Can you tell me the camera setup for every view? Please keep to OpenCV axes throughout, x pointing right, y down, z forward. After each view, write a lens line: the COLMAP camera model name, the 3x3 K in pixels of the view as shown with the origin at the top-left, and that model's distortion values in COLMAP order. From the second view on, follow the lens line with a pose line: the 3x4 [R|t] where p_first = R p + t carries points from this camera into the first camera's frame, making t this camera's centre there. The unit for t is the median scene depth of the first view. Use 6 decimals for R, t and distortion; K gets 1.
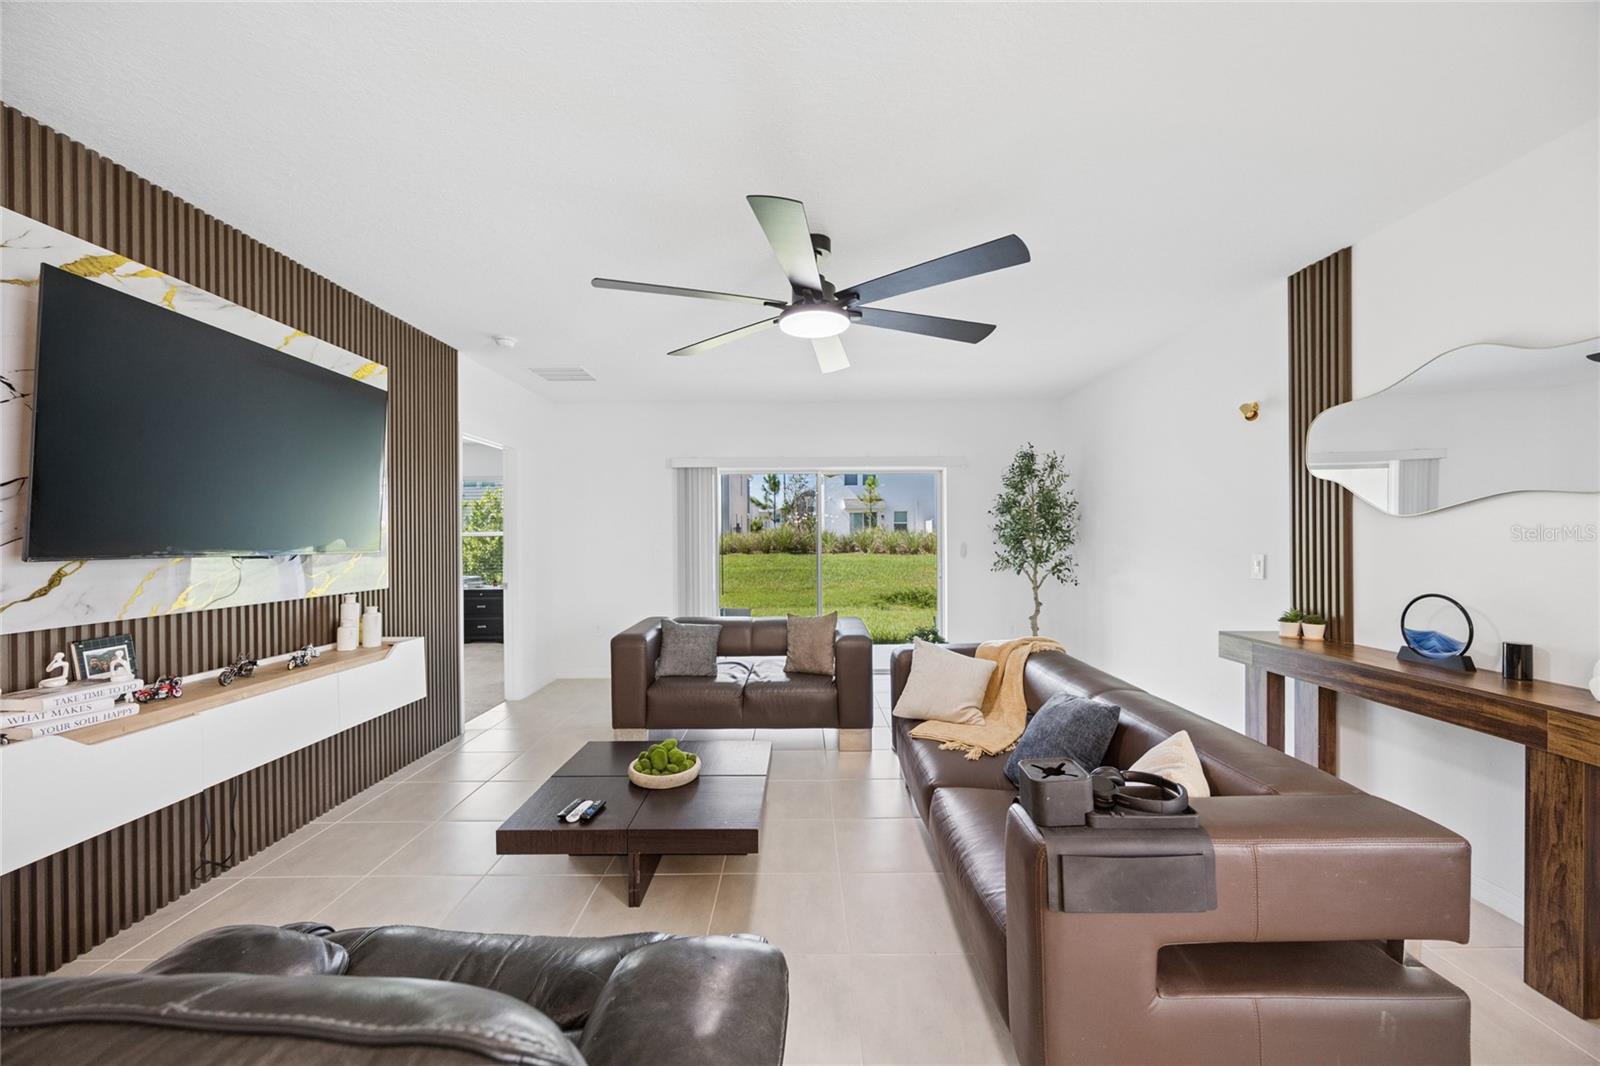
lens RADIAL K [[619.7, 0, 806.2], [0, 619.7, 531.2], [0, 0, 1]] dist [0.000669, 0.000086]
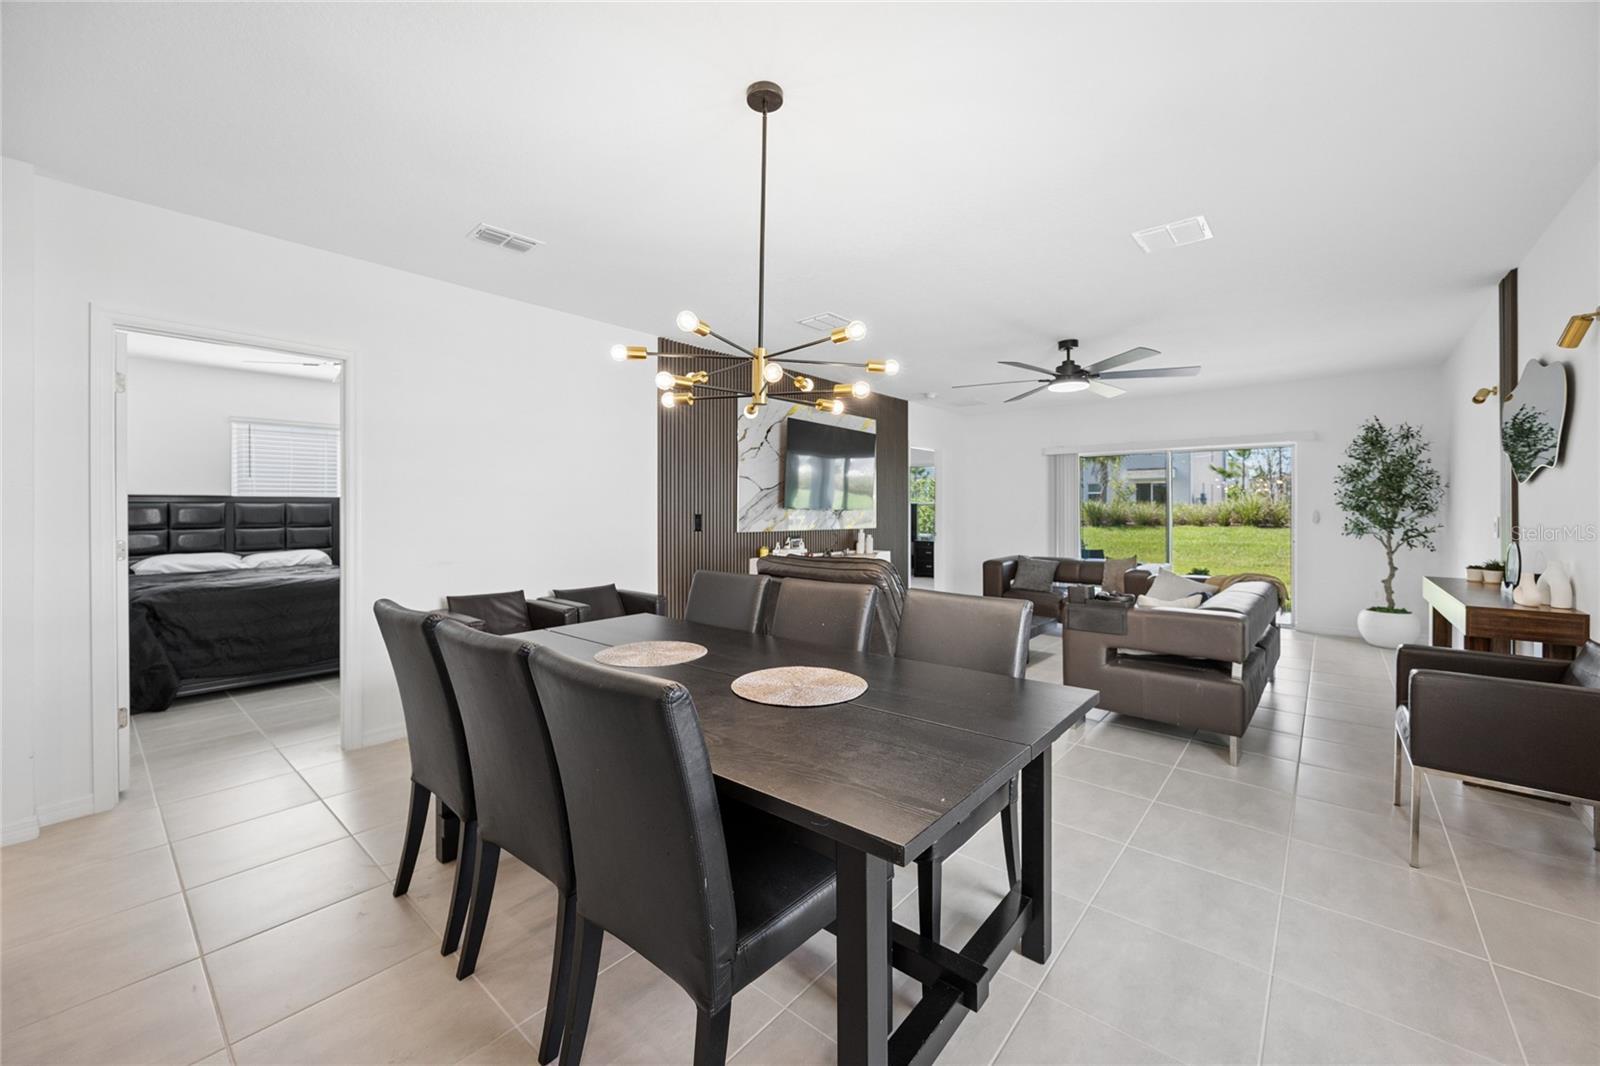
lens RADIAL K [[614.7, 0, 805.6], [0, 614.7, 509.1], [0, 0, 1]] dist [0.000002, 0.000007]
pose [[0.759605, 0.005646, -0.650360, 0.303058], [0.001019, 0.999951, 0.009872, 0.005989], [0.650384, -0.008162, 0.759562, -0.446643]]
